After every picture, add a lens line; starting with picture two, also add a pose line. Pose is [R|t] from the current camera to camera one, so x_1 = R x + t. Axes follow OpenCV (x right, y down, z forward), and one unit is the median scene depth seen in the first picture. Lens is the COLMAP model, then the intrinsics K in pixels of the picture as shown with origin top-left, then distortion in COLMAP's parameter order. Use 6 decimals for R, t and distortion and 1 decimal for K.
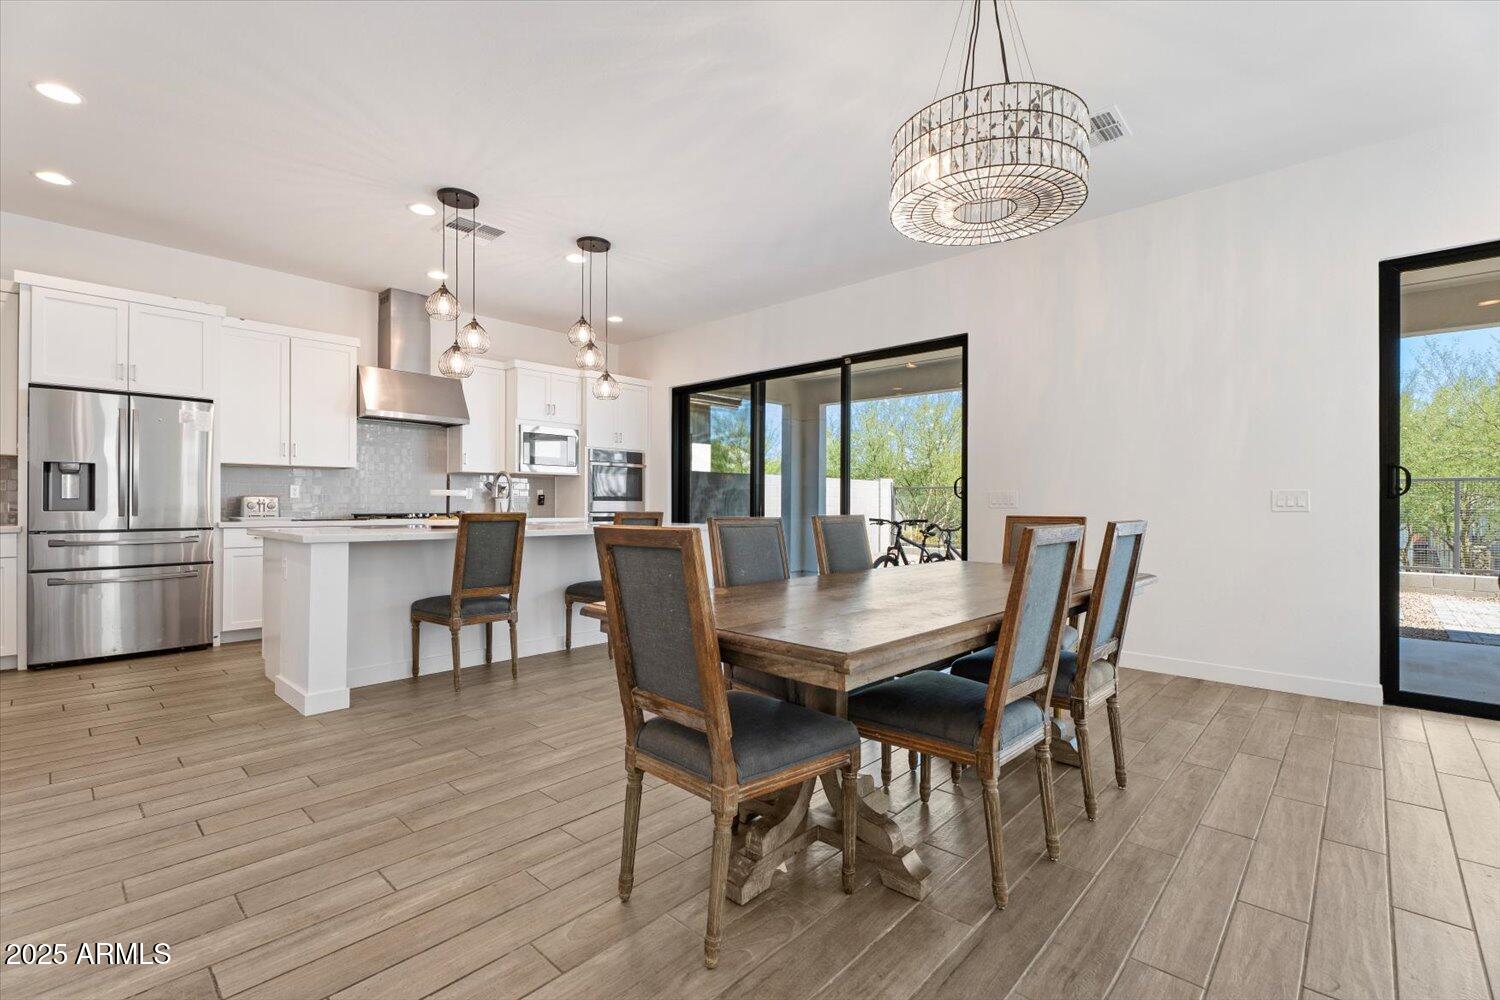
lens RADIAL K [[671.8, 0, 745.2], [0, 671.8, 503.2], [0, 0, 1]] dist [0.003586, -0.000011]
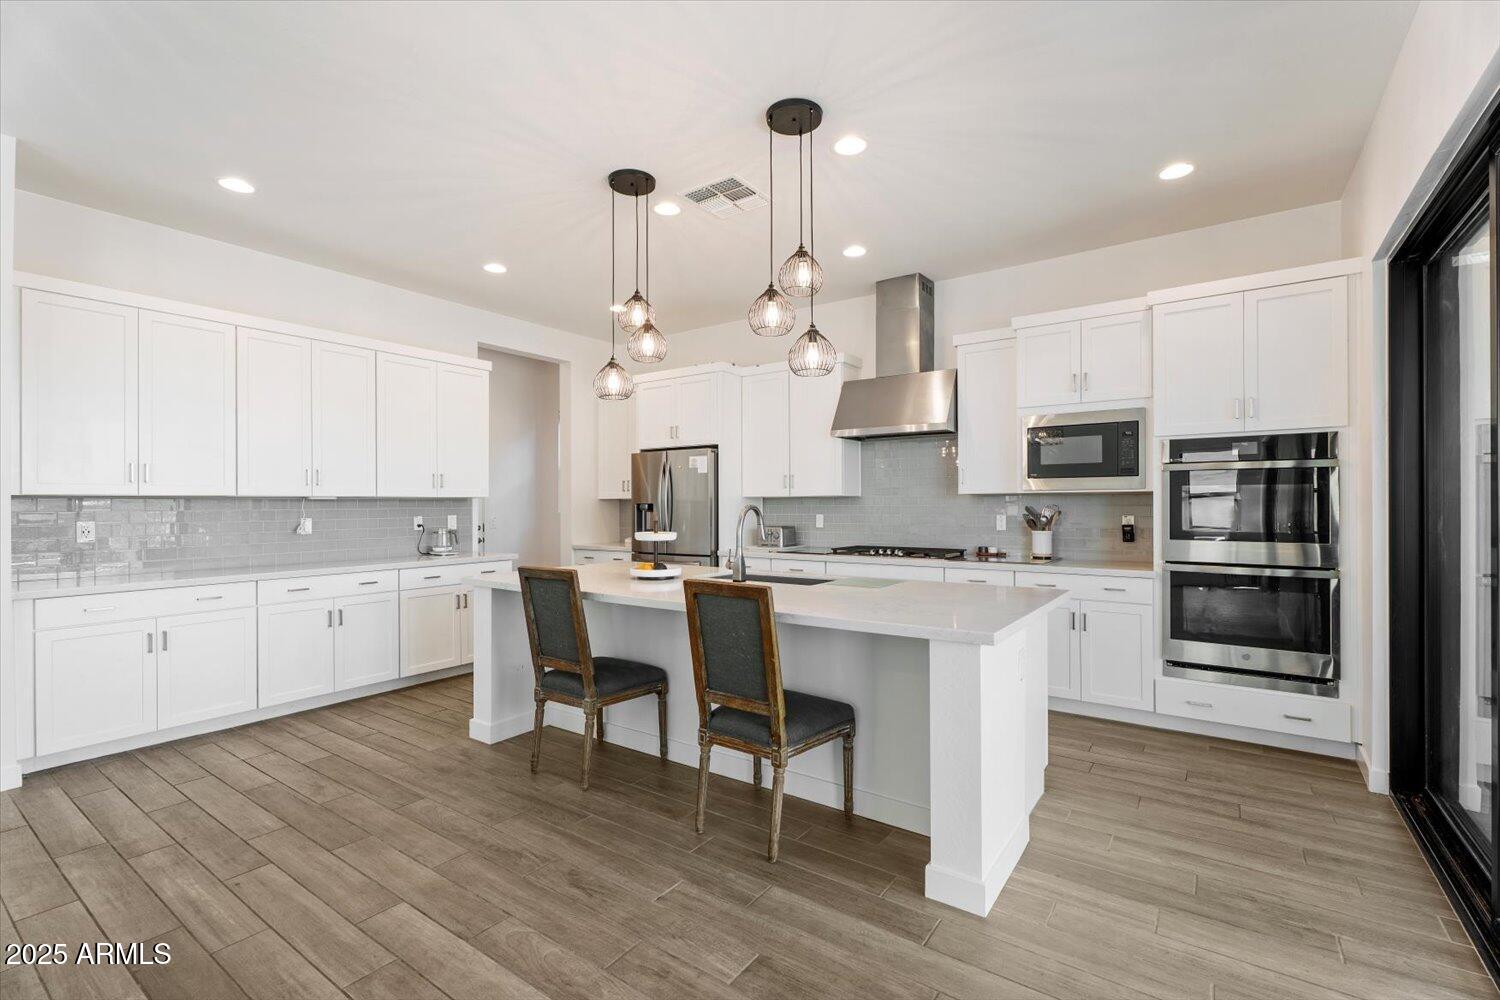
lens RADIAL K [[665.3, 0, 746.8], [0, 665.3, 501.4], [0, 0, 1]] dist [-0.001835, 0.000693]
pose [[0.133759, -0.009996, -0.990964, 0.352596], [0.006631, 0.999936, -0.009191, -0.044947], [0.990992, -0.005341, 0.133816, 0.902073]]
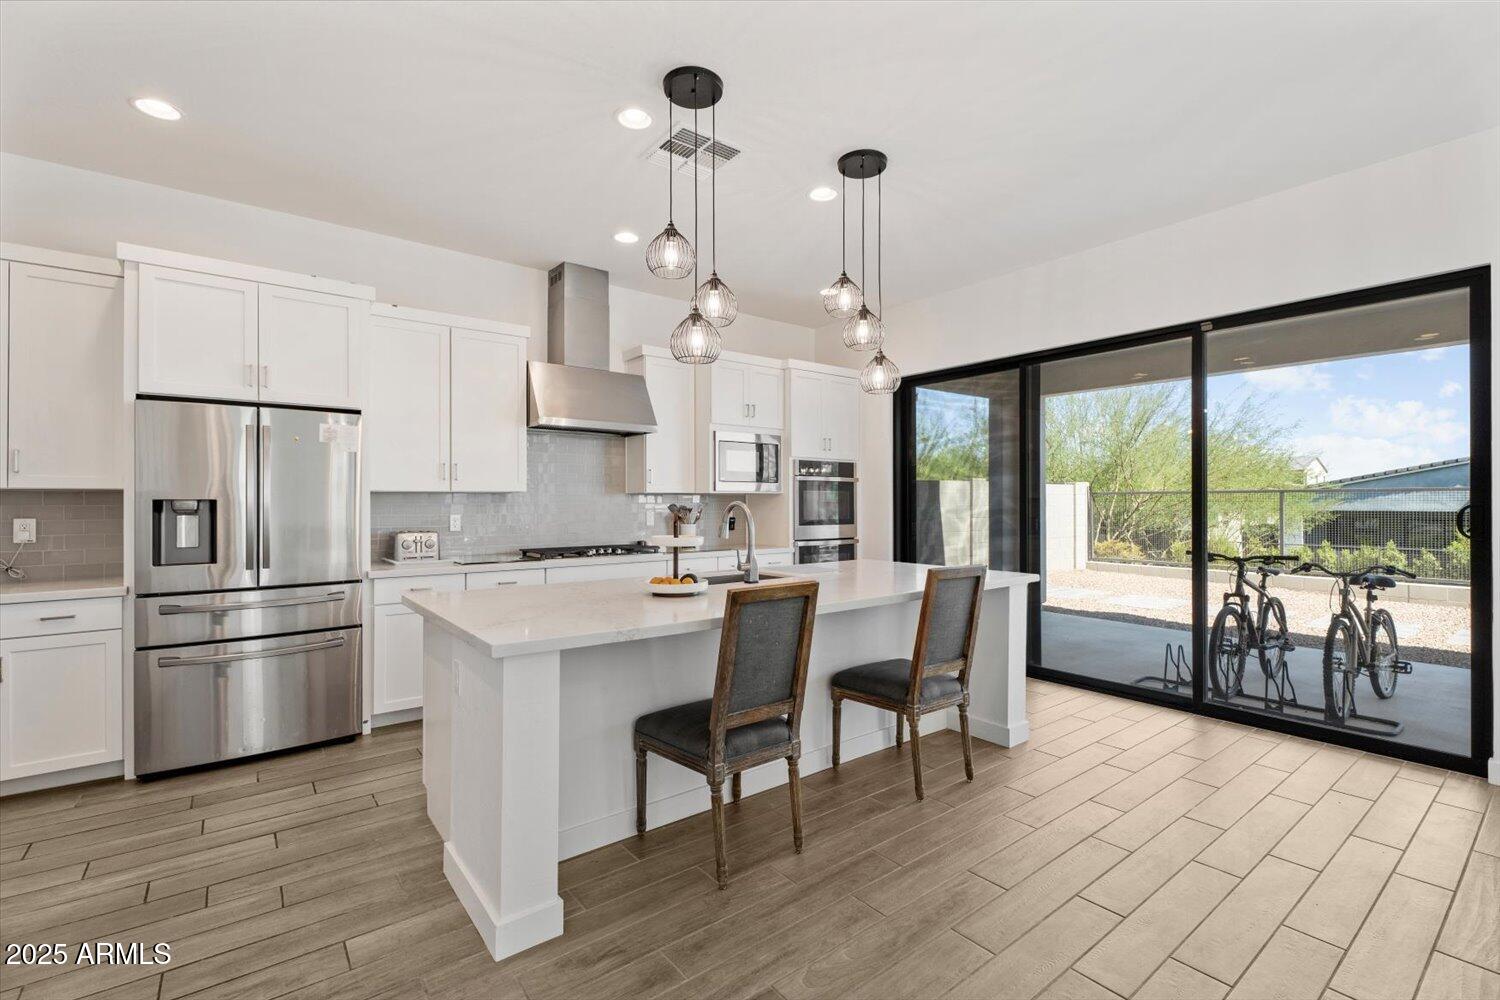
lens RADIAL K [[665.3, 0, 746.8], [0, 665.3, 501.4], [0, 0, 1]] dist [-0.001835, 0.000693]
pose [[0.987367, -0.005698, -0.158345, -0.243205], [0.005856, 0.999983, 0.000532, -0.048513], [0.158339, -0.001453, 0.987384, 0.330394]]
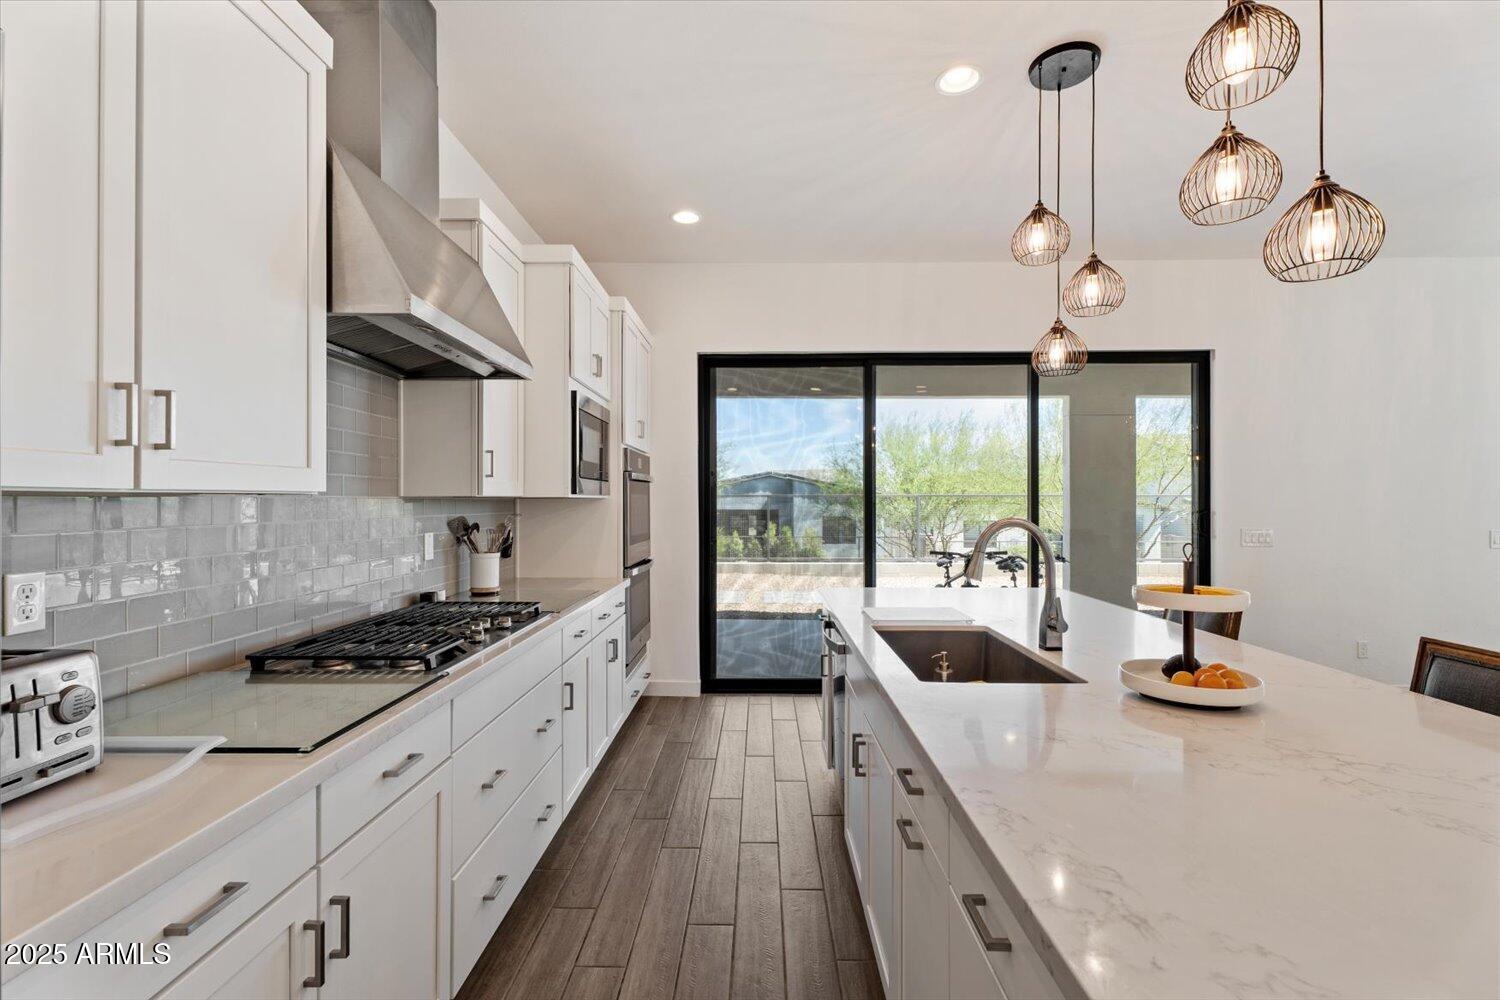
lens RADIAL K [[665.3, 0, 746.8], [0, 665.3, 501.4], [0, 0, 1]] dist [-0.001835, 0.000693]
pose [[0.743973, -0.003630, 0.668200, -0.758970], [0.001193, 0.999991, 0.004104, -0.060001], [-0.668209, -0.002256, 0.743970, 0.807221]]
